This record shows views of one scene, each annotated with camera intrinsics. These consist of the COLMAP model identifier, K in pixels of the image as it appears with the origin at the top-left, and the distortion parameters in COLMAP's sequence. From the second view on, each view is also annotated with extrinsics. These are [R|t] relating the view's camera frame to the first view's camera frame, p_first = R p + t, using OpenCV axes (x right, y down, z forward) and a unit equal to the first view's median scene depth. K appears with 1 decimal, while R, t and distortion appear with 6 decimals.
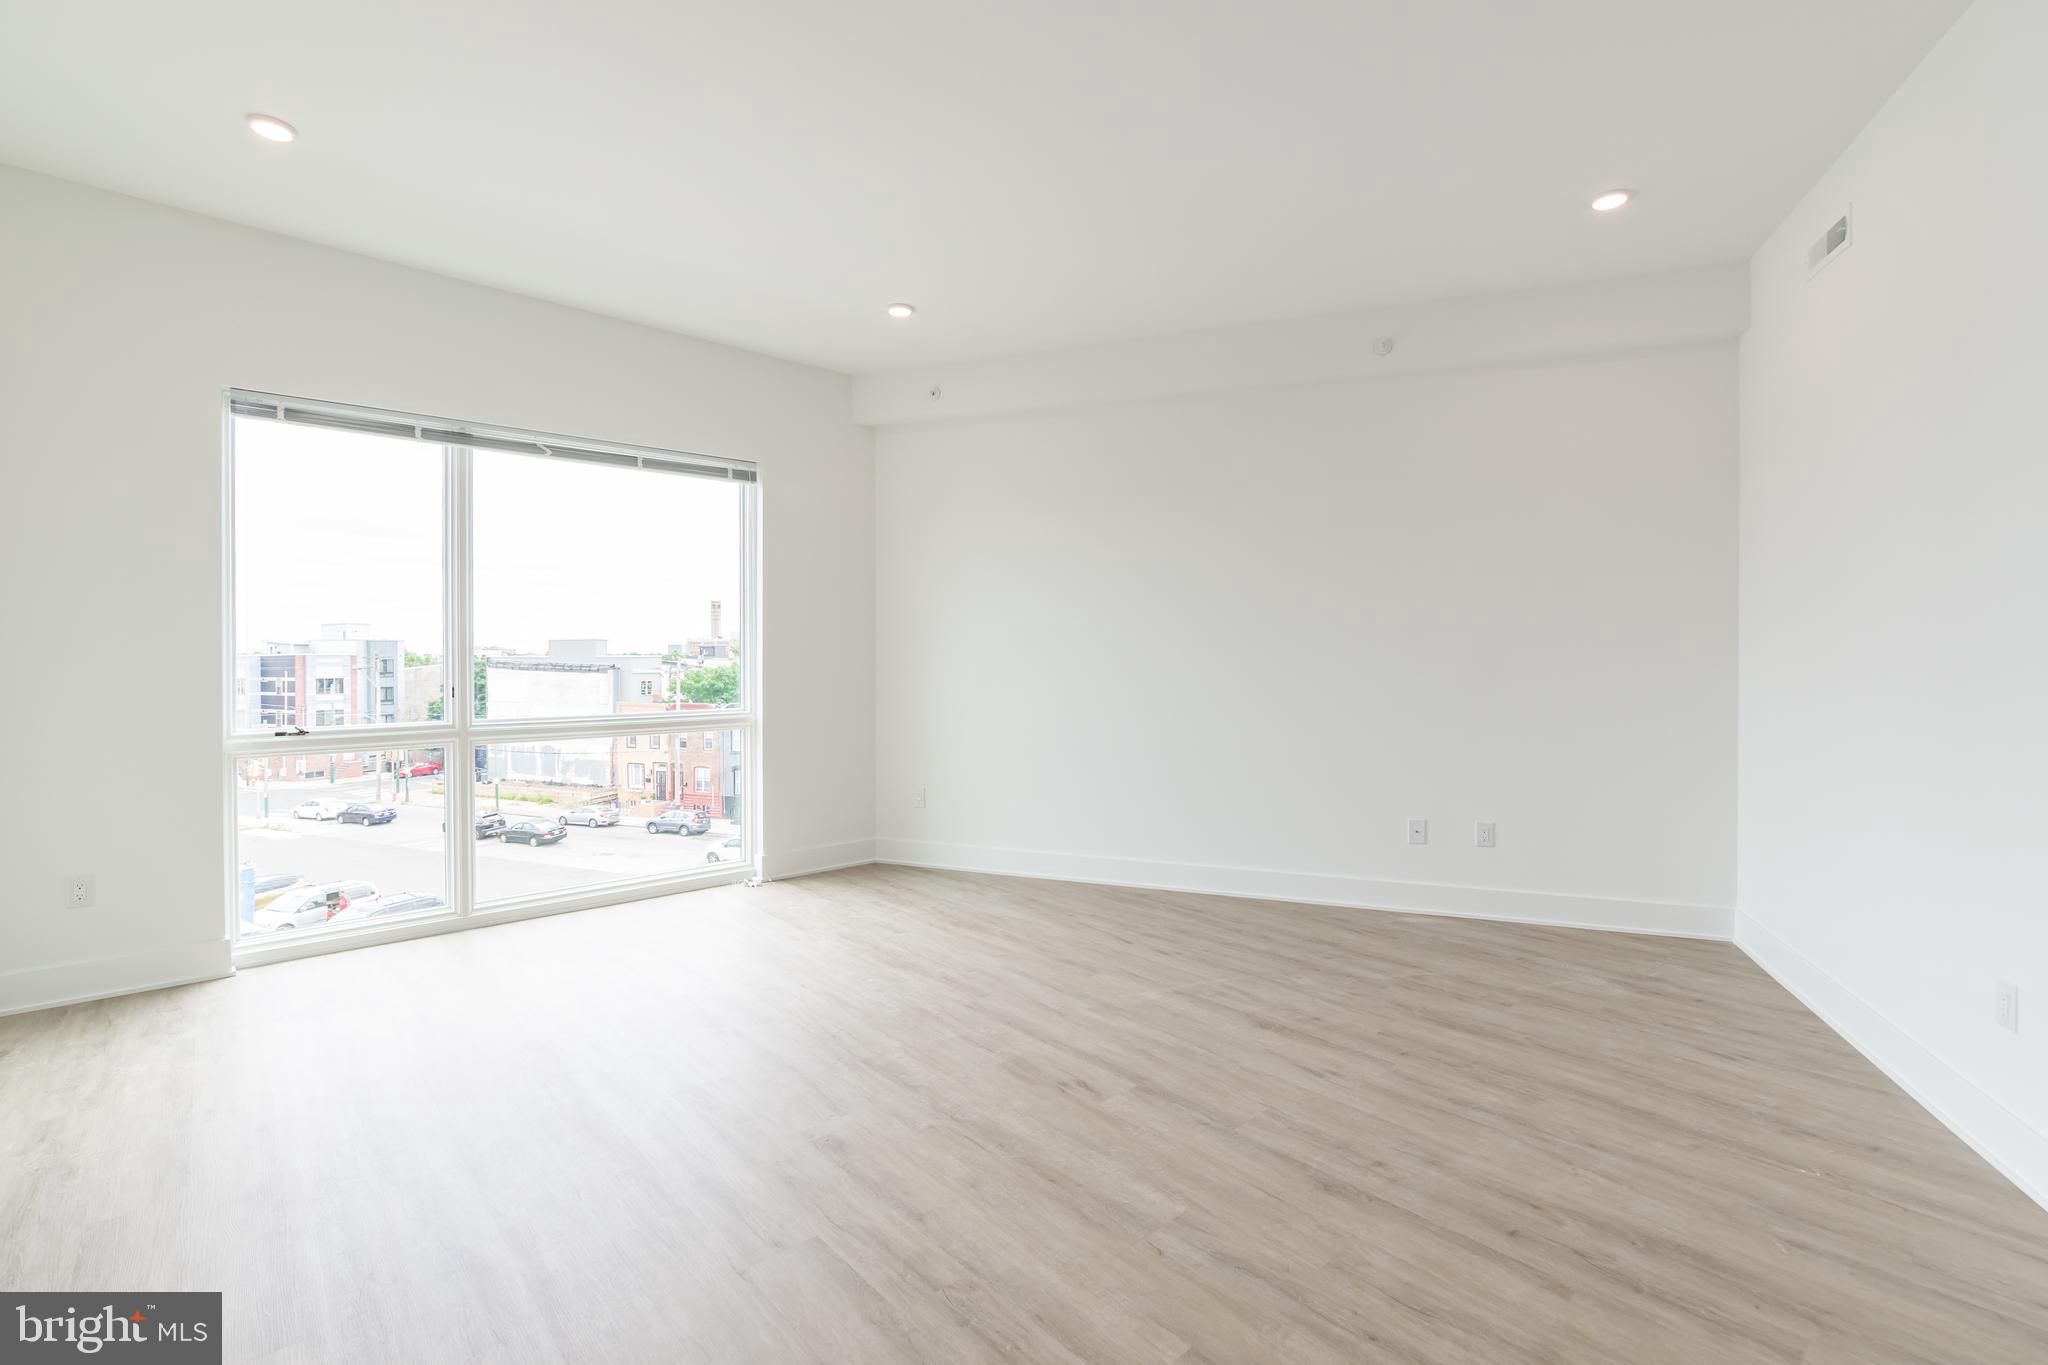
lens RADIAL K [[891.3, 0, 1027.1], [0, 891.3, 660.7], [0, 0, 1]] dist [-0.010343, -0.000226]
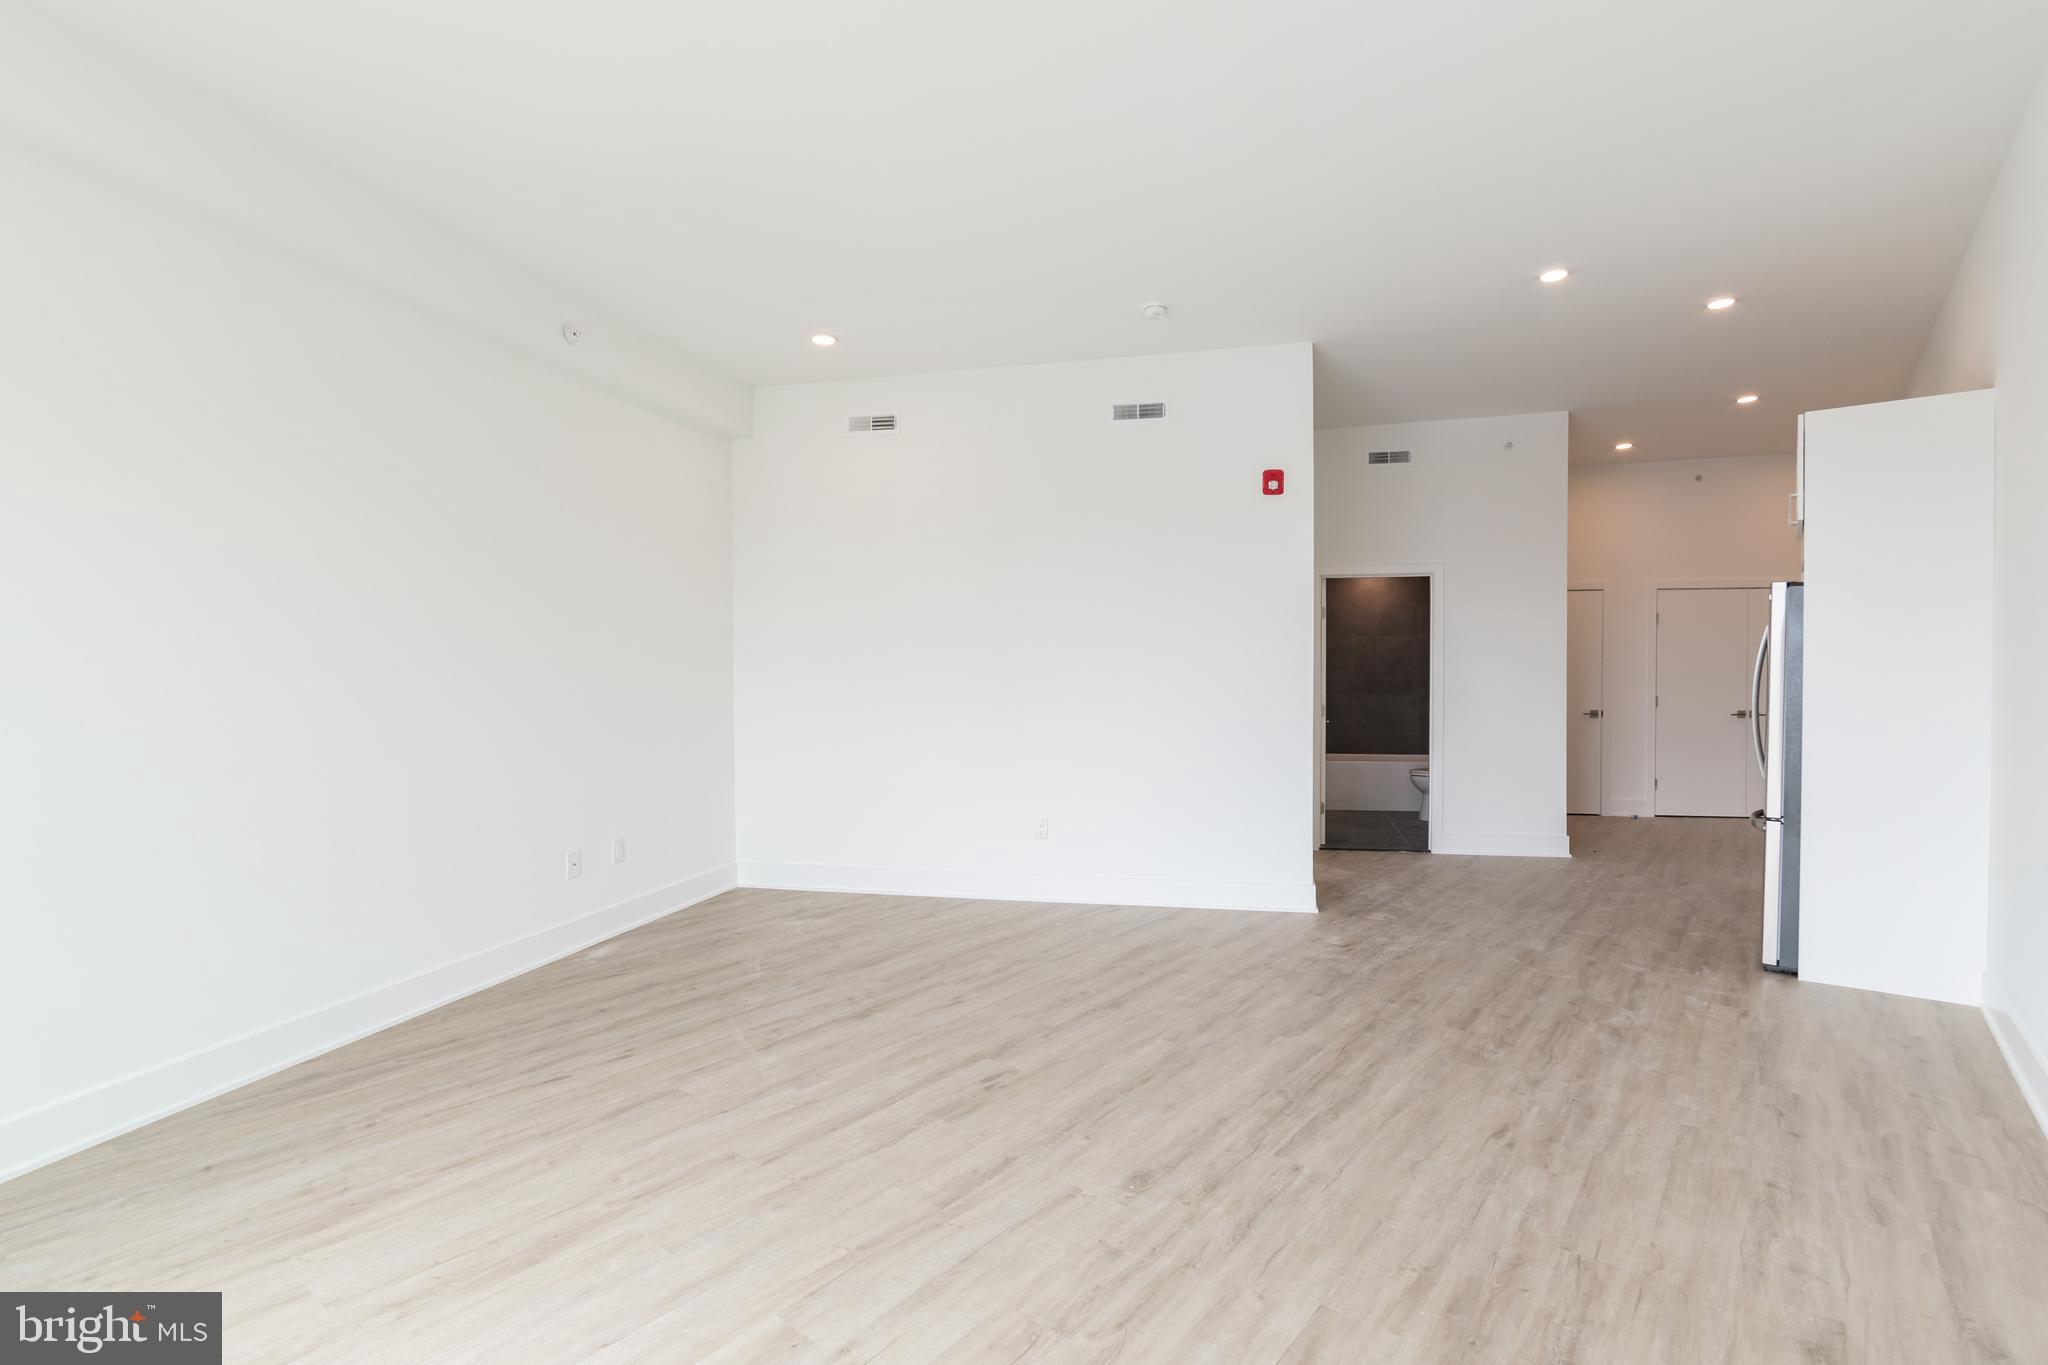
lens RADIAL K [[999.1, 0, 1063.3], [0, 999.1, 685.4], [0, 0, 1]] dist [-0.016655, -0.000514]
pose [[-0.188088, -0.012649, 0.982071, -1.067939], [0.011154, 0.999825, 0.015014, -0.007952], [-0.982089, 0.013778, -0.187914, 1.085157]]
